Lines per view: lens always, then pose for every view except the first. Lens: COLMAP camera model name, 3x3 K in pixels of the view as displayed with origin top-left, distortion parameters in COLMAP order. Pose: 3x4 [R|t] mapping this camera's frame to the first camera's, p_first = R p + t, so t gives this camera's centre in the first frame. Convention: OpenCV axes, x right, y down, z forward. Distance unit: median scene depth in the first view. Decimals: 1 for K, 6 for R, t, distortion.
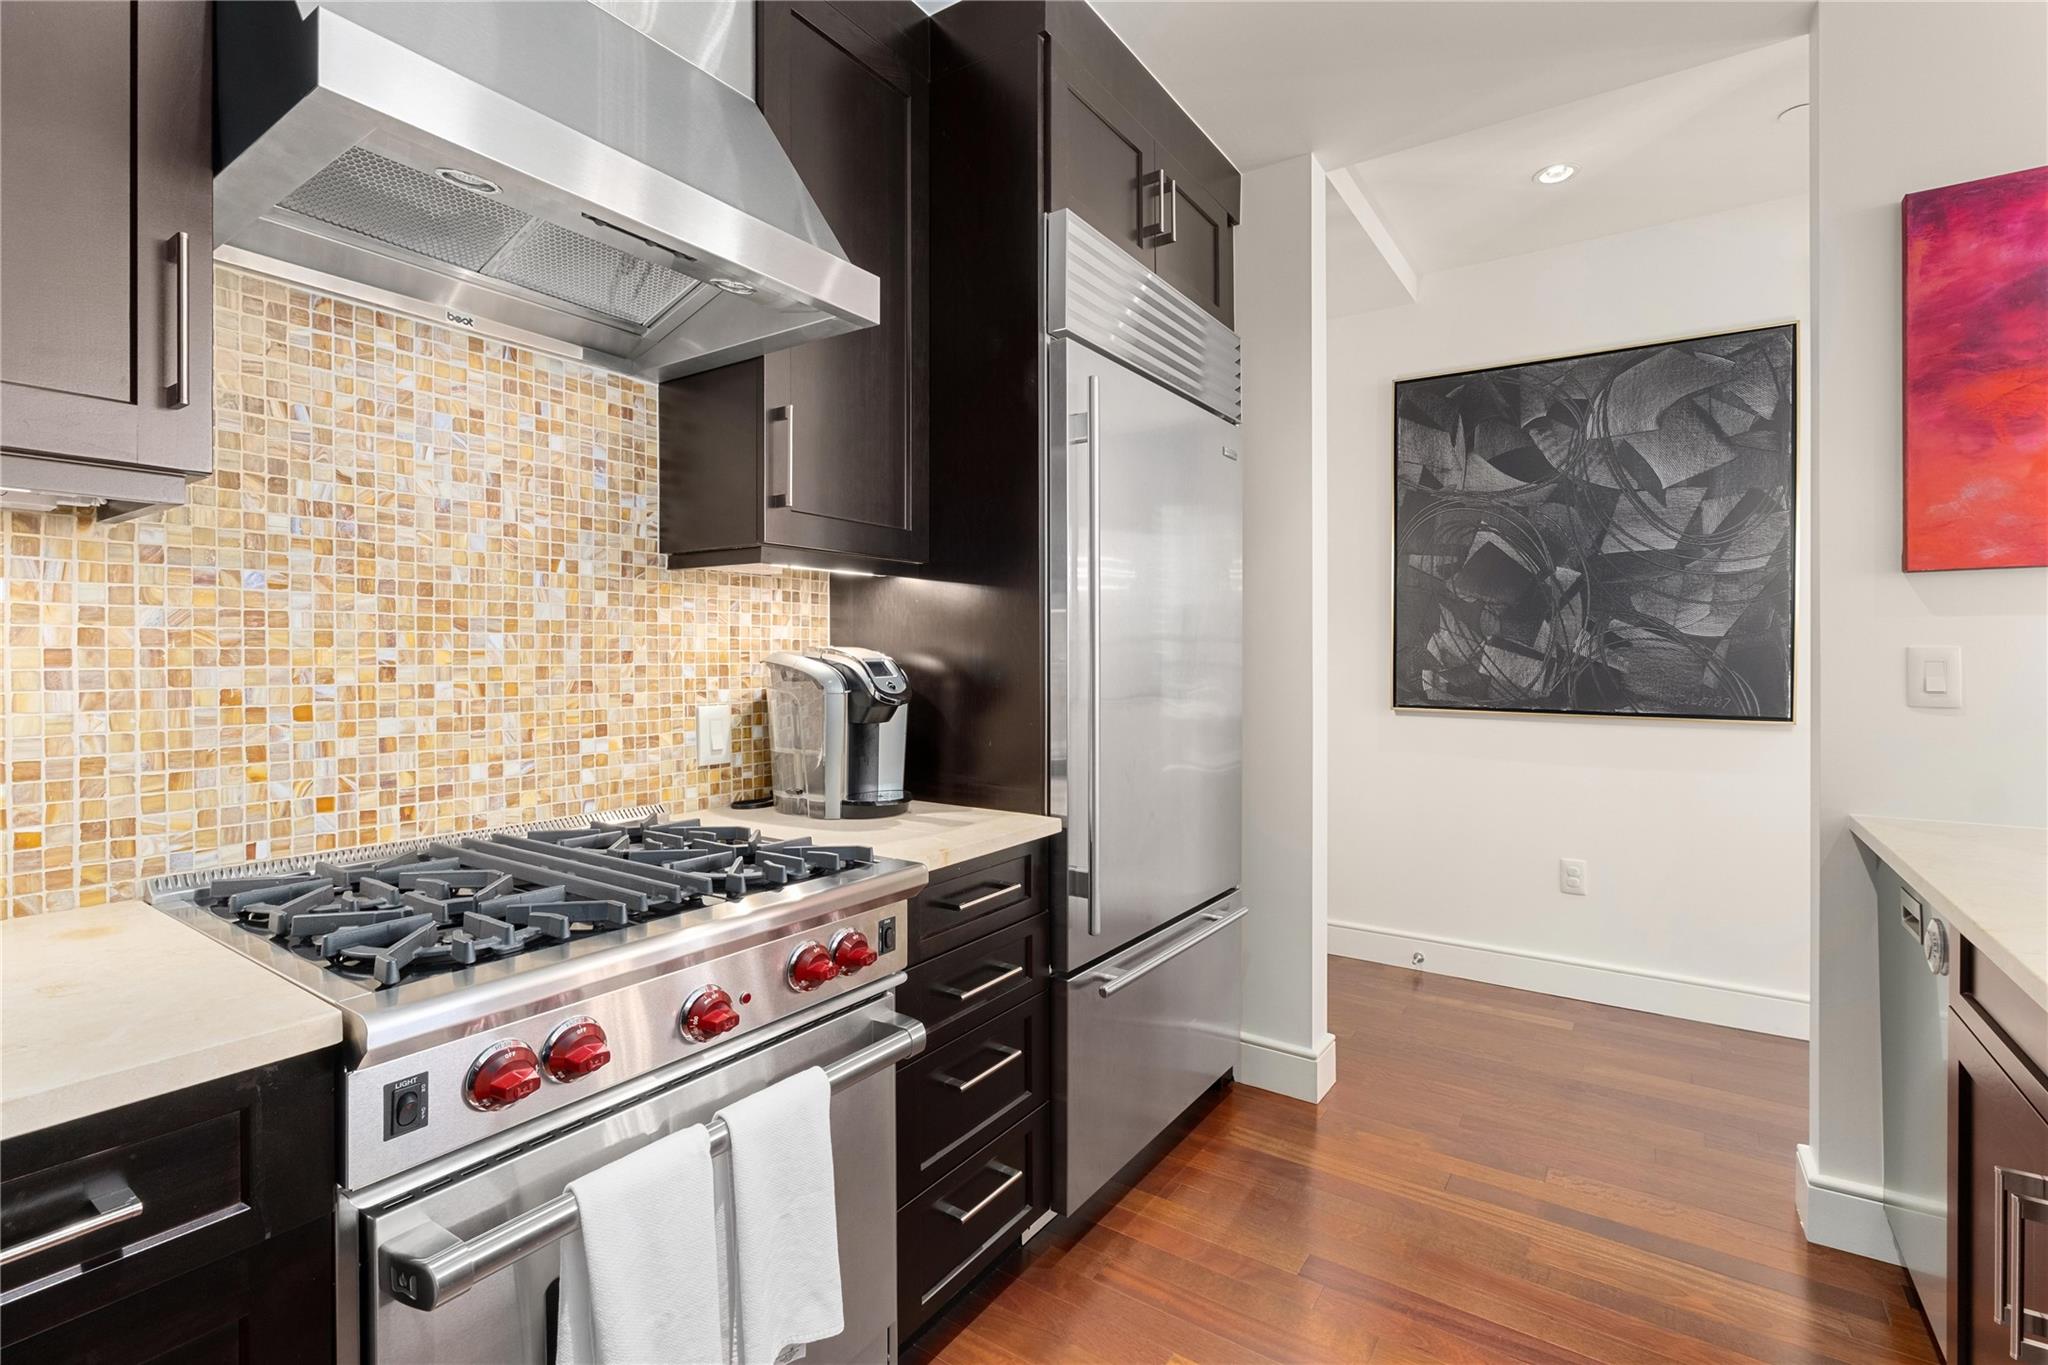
lens RADIAL K [[933.4, 0, 1028.0], [0, 933.4, 662.3], [0, 0, 1]] dist [-0.005443, -0.000081]
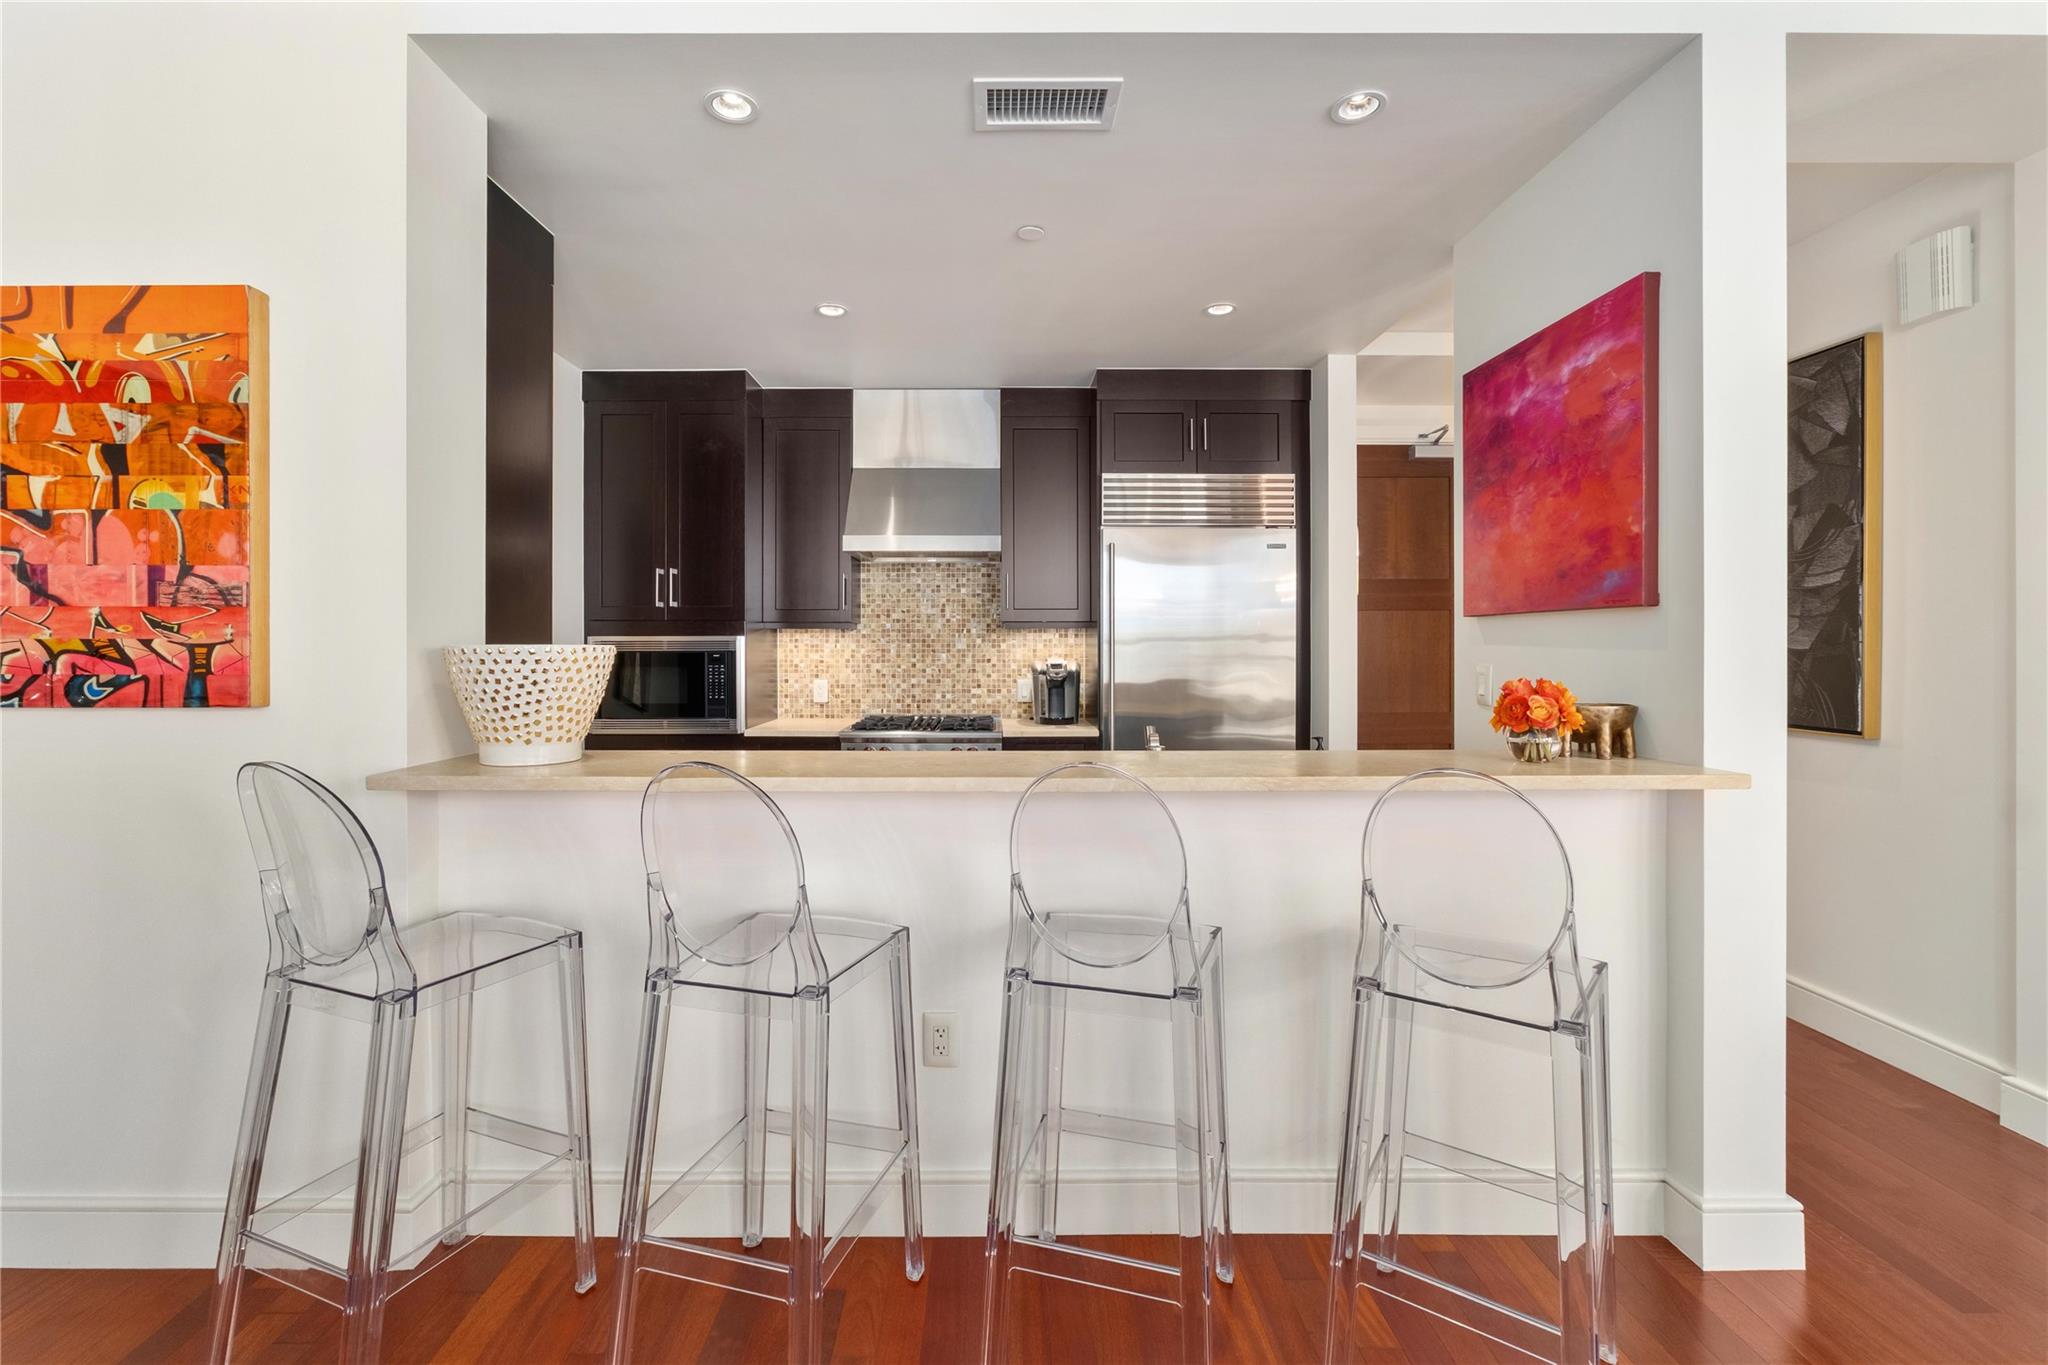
lens RADIAL K [[861.5, 0, 996.7], [0, 861.5, 651.8], [0, 0, 1]] dist [-0.007707, 0.001326]
pose [[0.566828, 0.005477, -0.823818, 1.011717], [-0.003784, 0.999985, 0.004044, -0.025362], [0.823827, 0.000825, 0.566840, -0.272794]]
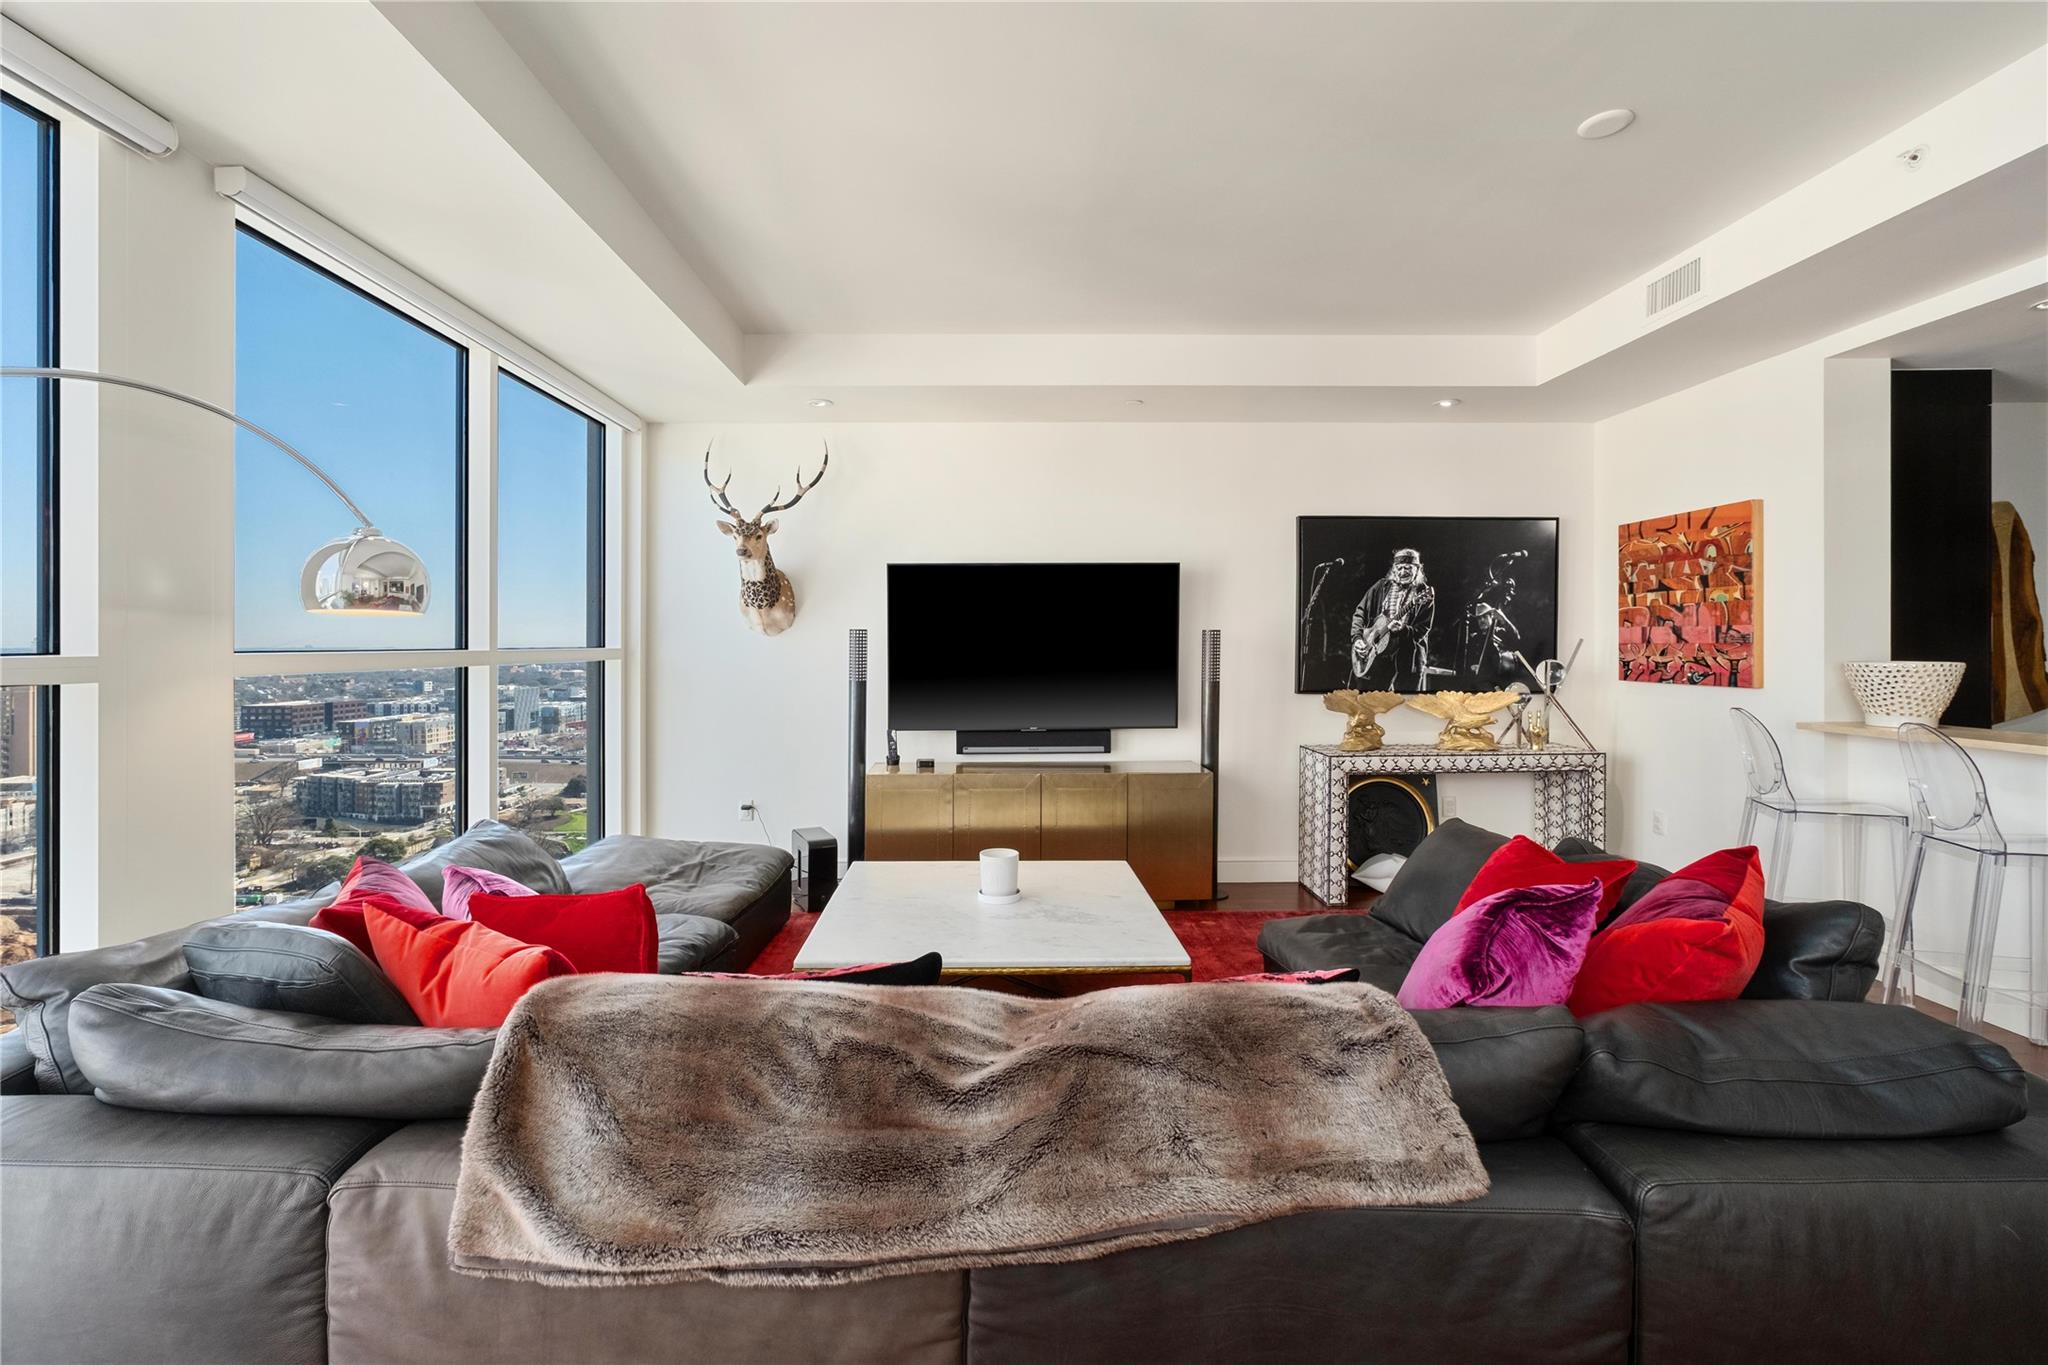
lens RADIAL K [[861.5, 0, 1013.4], [0, 861.5, 644.8], [0, 0, 1]] dist [-0.007707, 0.001326]
pose [[-0.820347, 0.001580, -0.571864, 1.901025], [0.000448, 0.999998, 0.002120, -0.052002], [0.571866, 0.001483, -0.820345, 0.061136]]
